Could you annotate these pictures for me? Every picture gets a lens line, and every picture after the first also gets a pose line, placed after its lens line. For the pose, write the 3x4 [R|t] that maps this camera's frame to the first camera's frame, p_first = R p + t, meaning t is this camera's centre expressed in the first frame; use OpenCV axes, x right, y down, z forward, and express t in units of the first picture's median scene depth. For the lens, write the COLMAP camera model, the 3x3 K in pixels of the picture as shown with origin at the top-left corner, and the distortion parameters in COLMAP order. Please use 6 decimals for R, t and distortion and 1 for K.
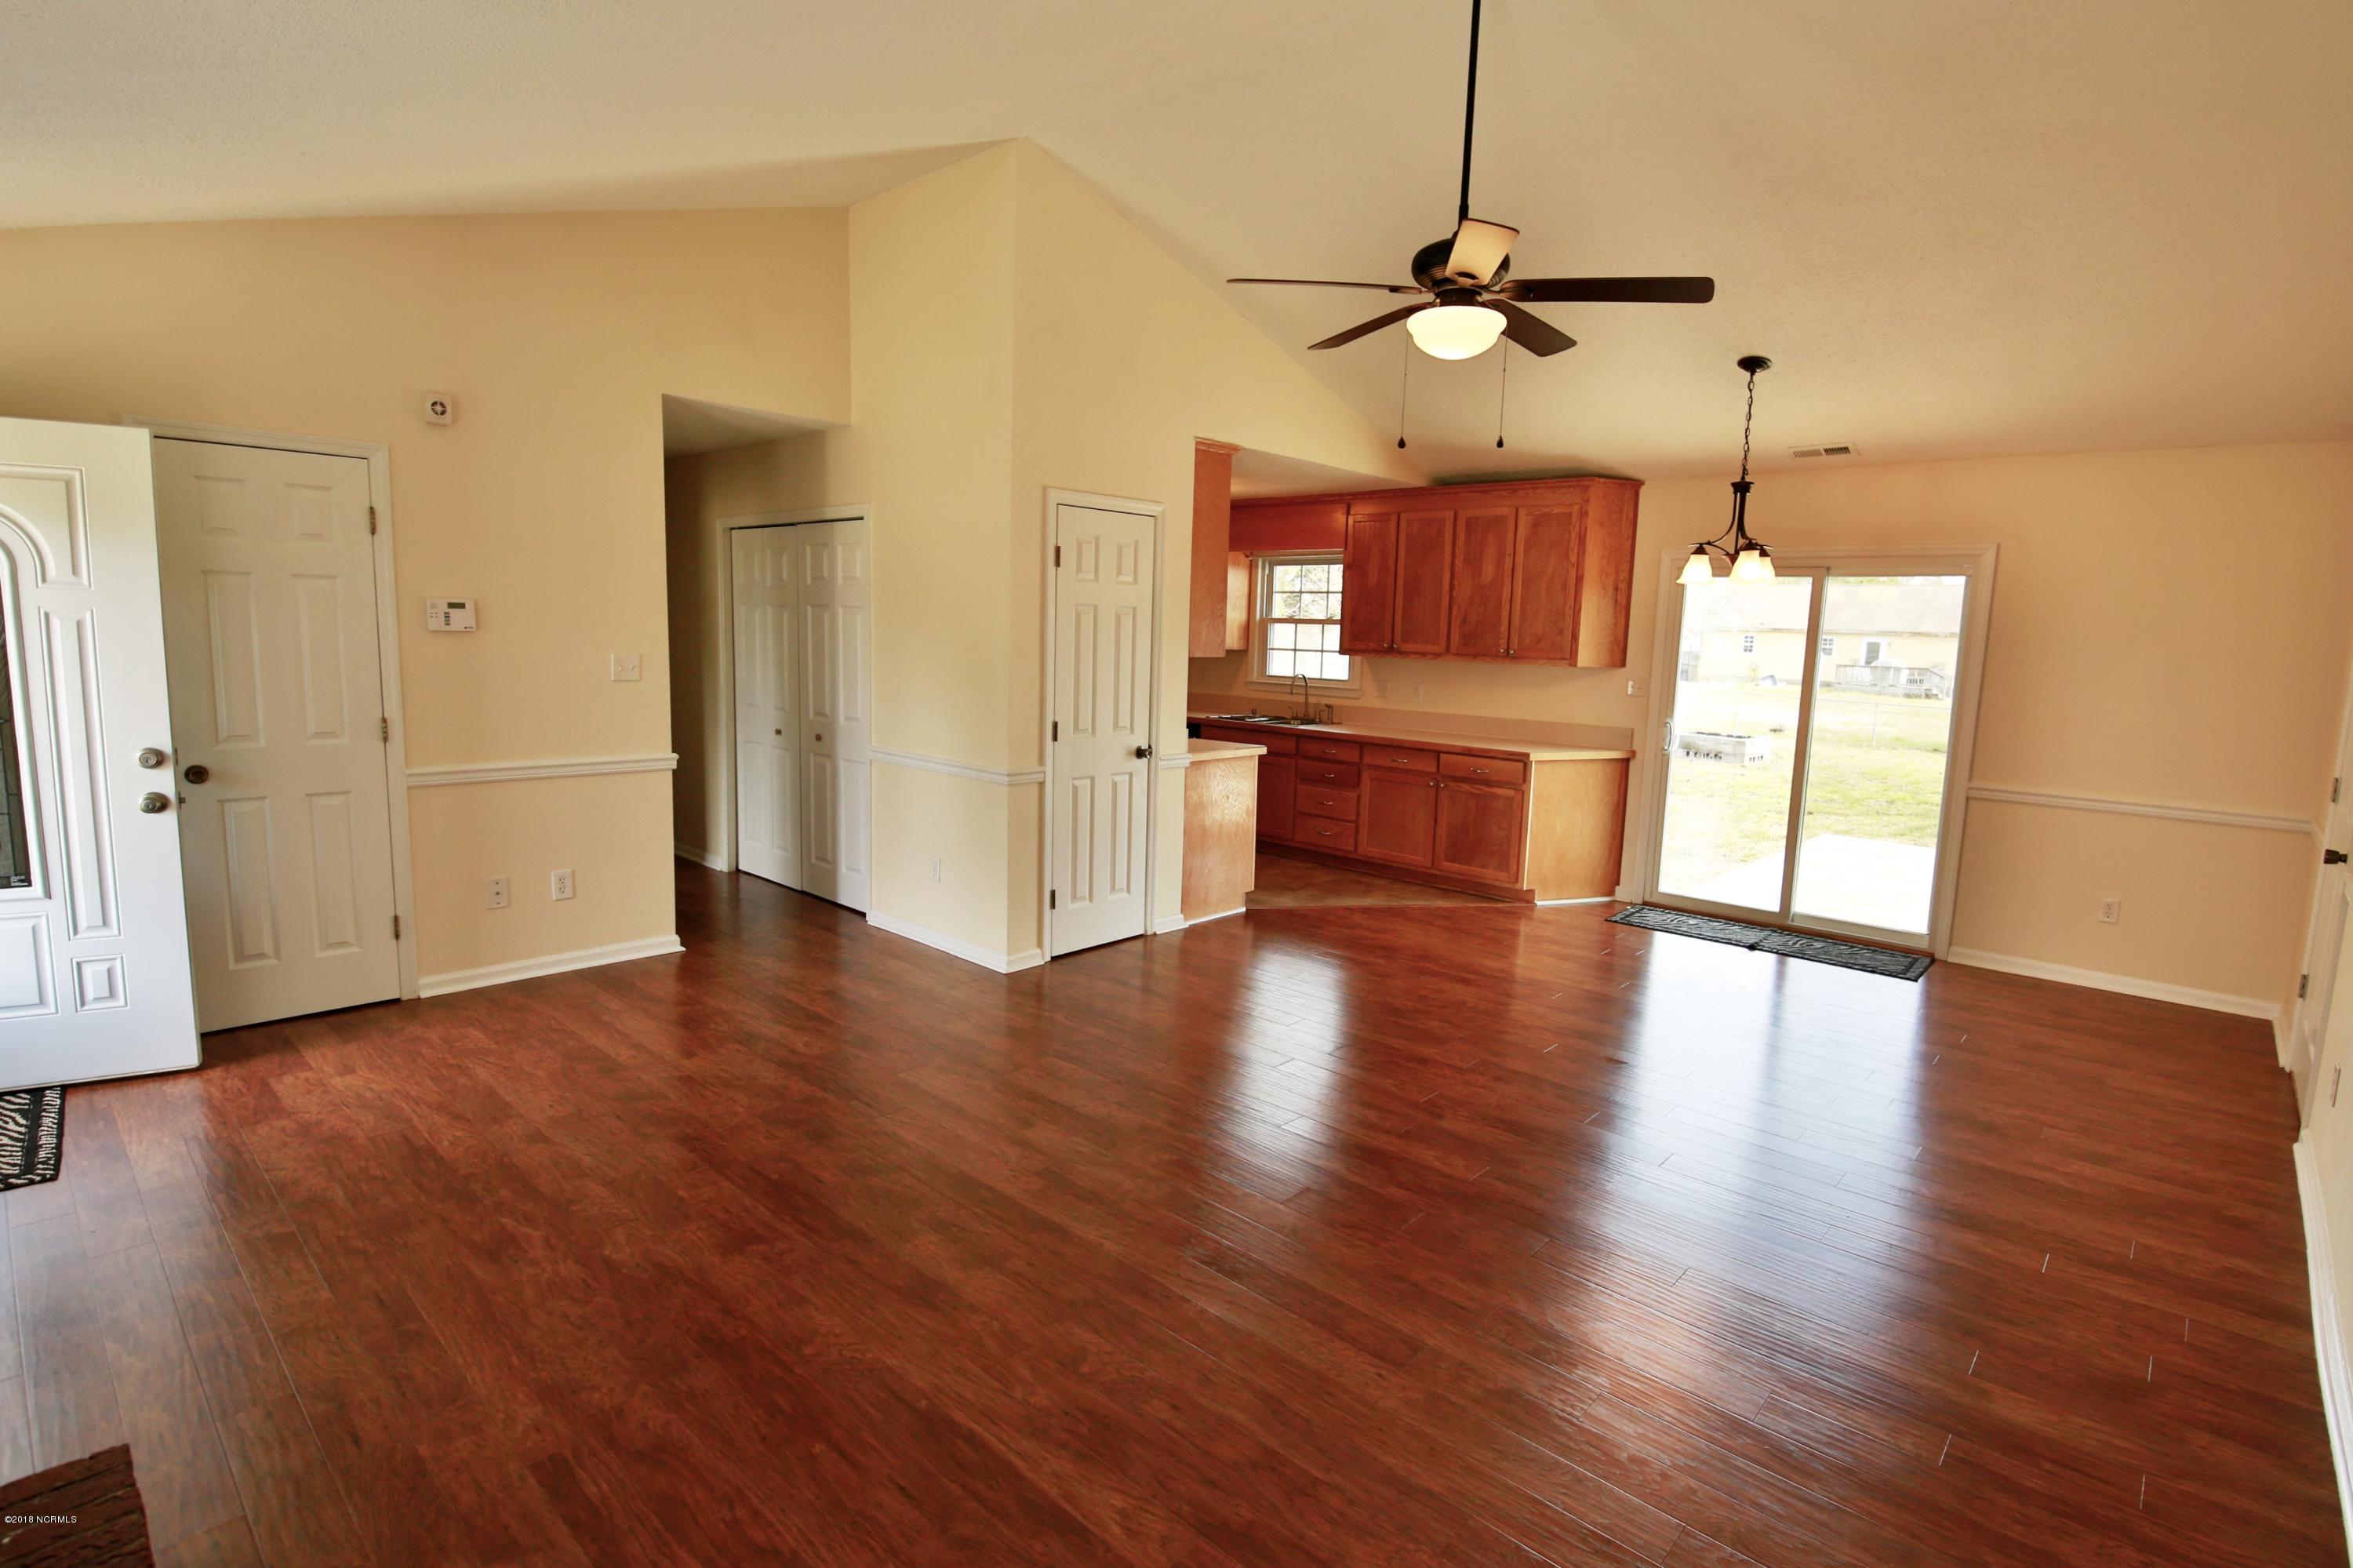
lens RADIAL K [[1107.4, 0, 1215.5], [0, 1107.4, 770.4], [0, 0, 1]] dist [-0.000327, -0.009692]
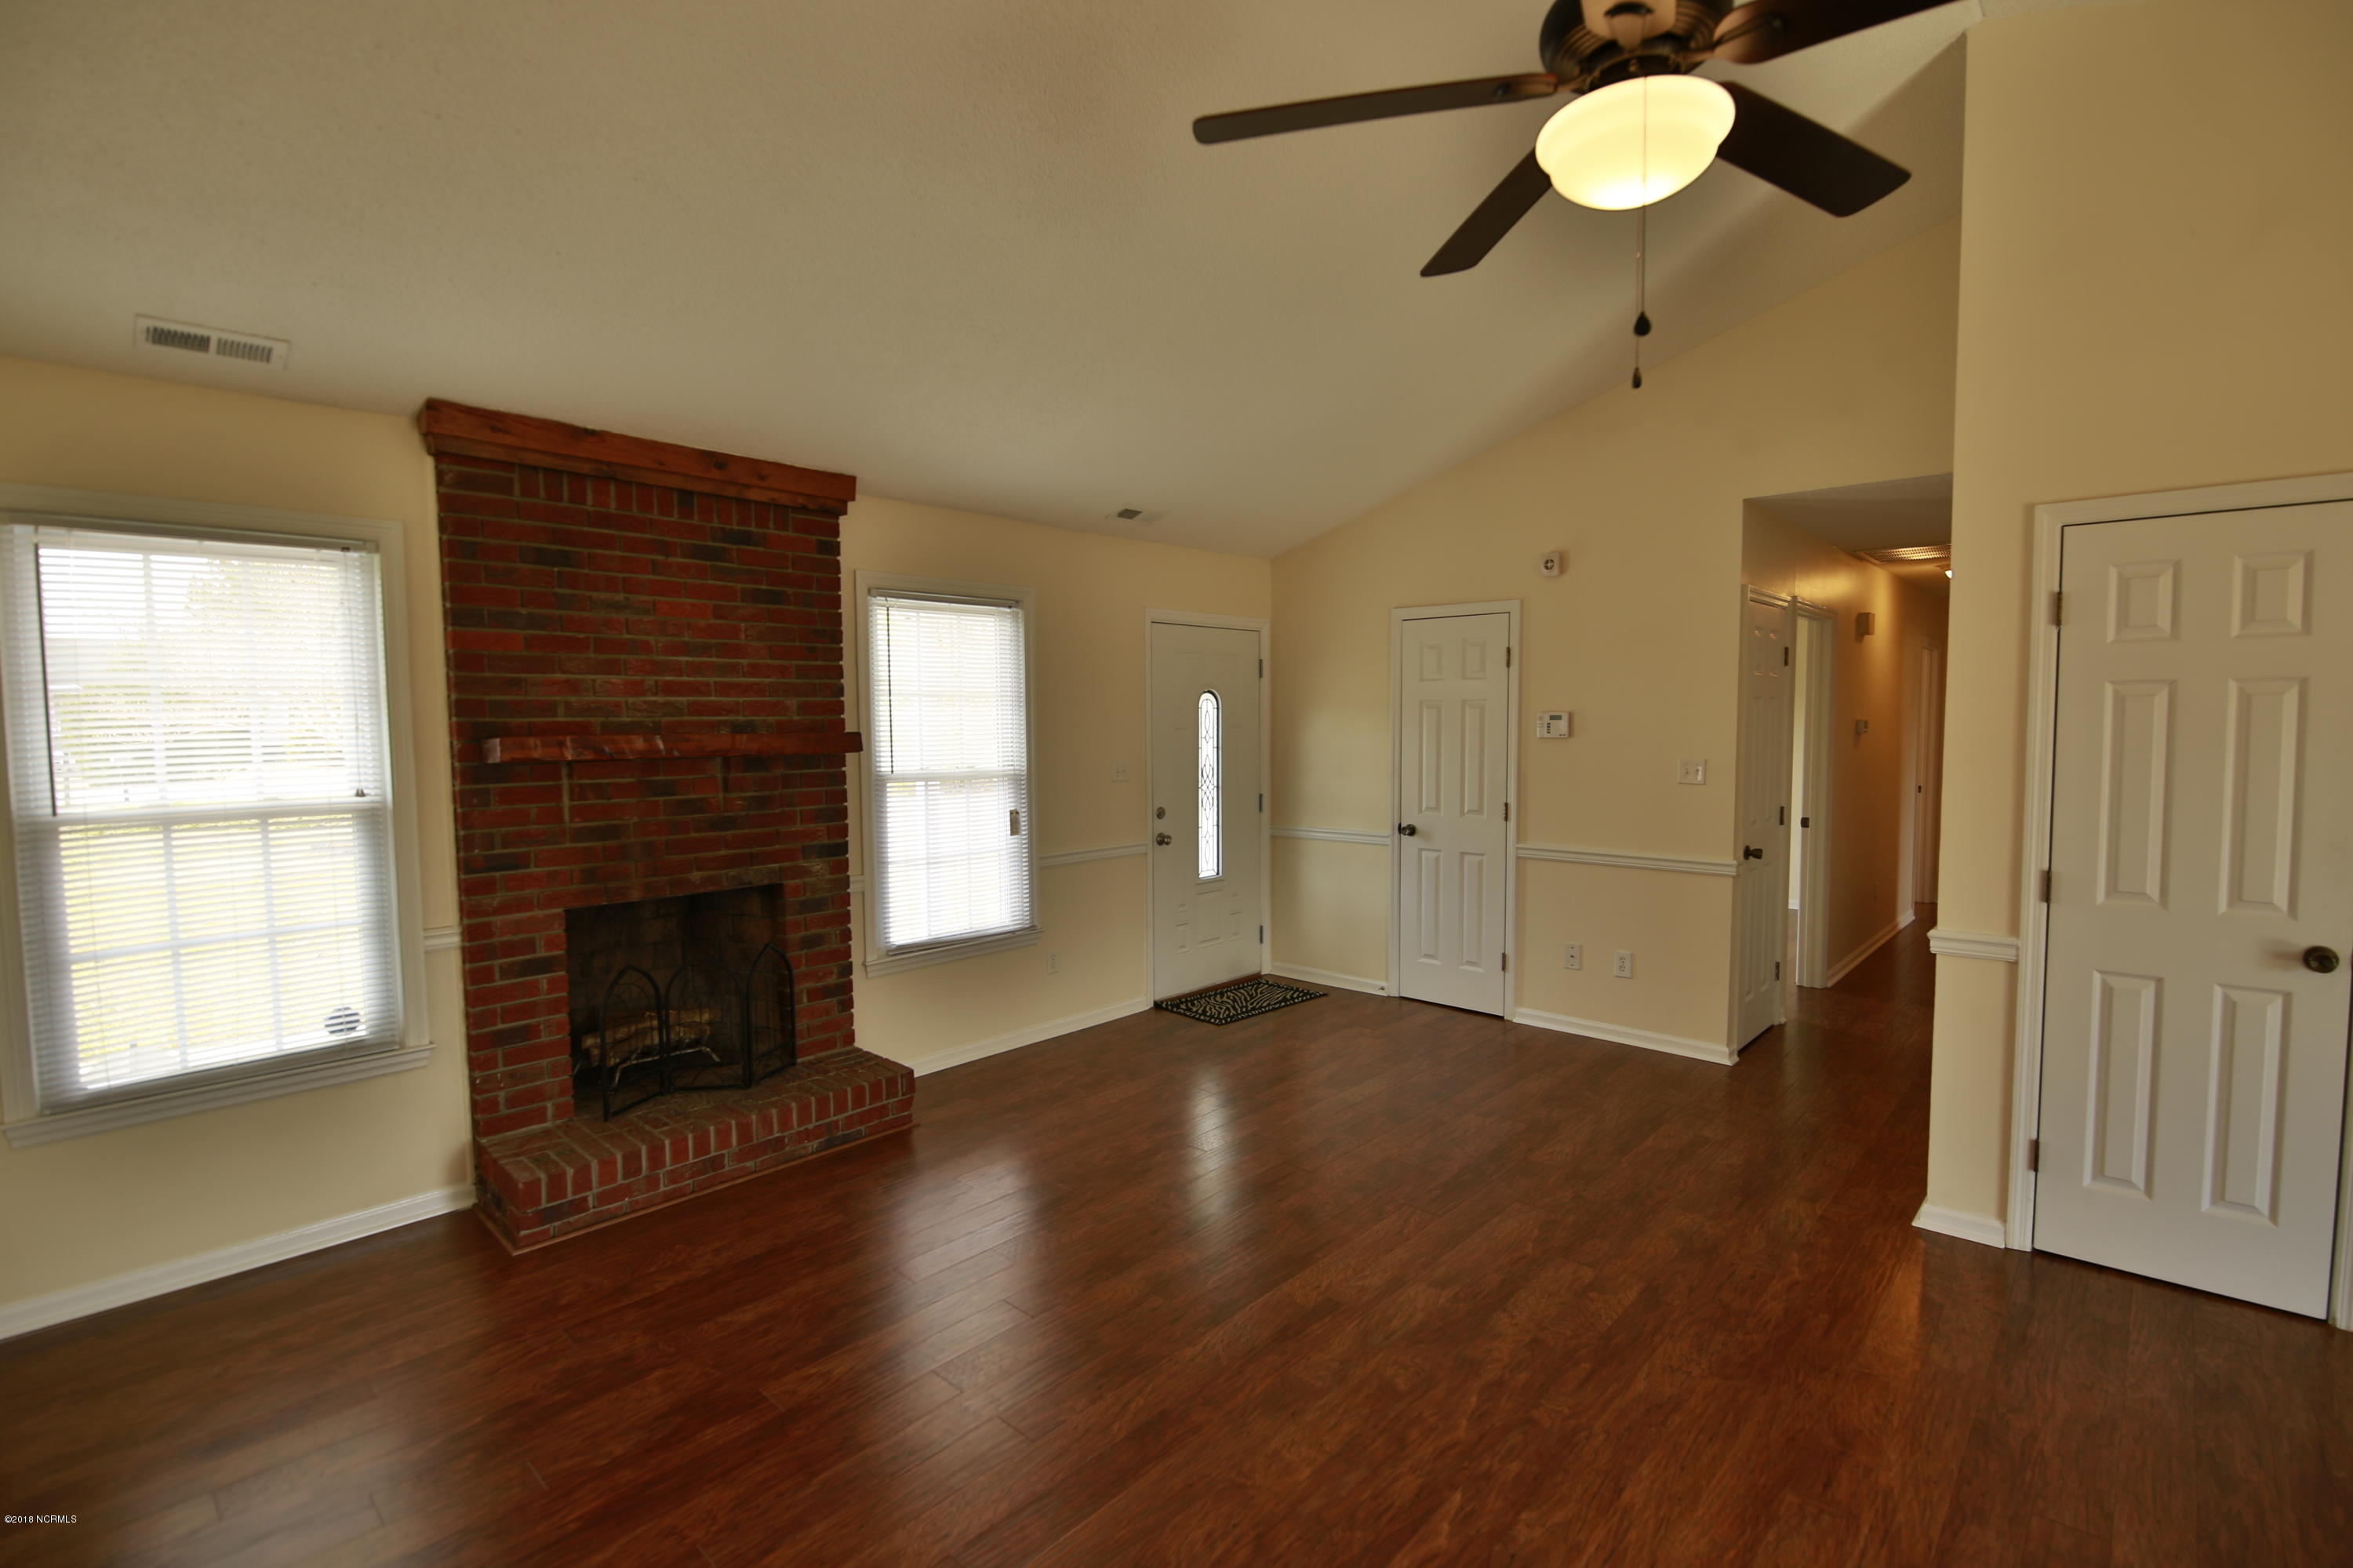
lens RADIAL K [[1107.4, 0, 1215.5], [0, 1107.4, 770.4], [0, 0, 1]] dist [-0.000327, -0.009692]
pose [[0.004093, 0.016513, -0.999855, 0.563845], [-0.123409, 0.992229, 0.015882, -0.061908], [0.992347, 0.123326, 0.006099, 0.615874]]
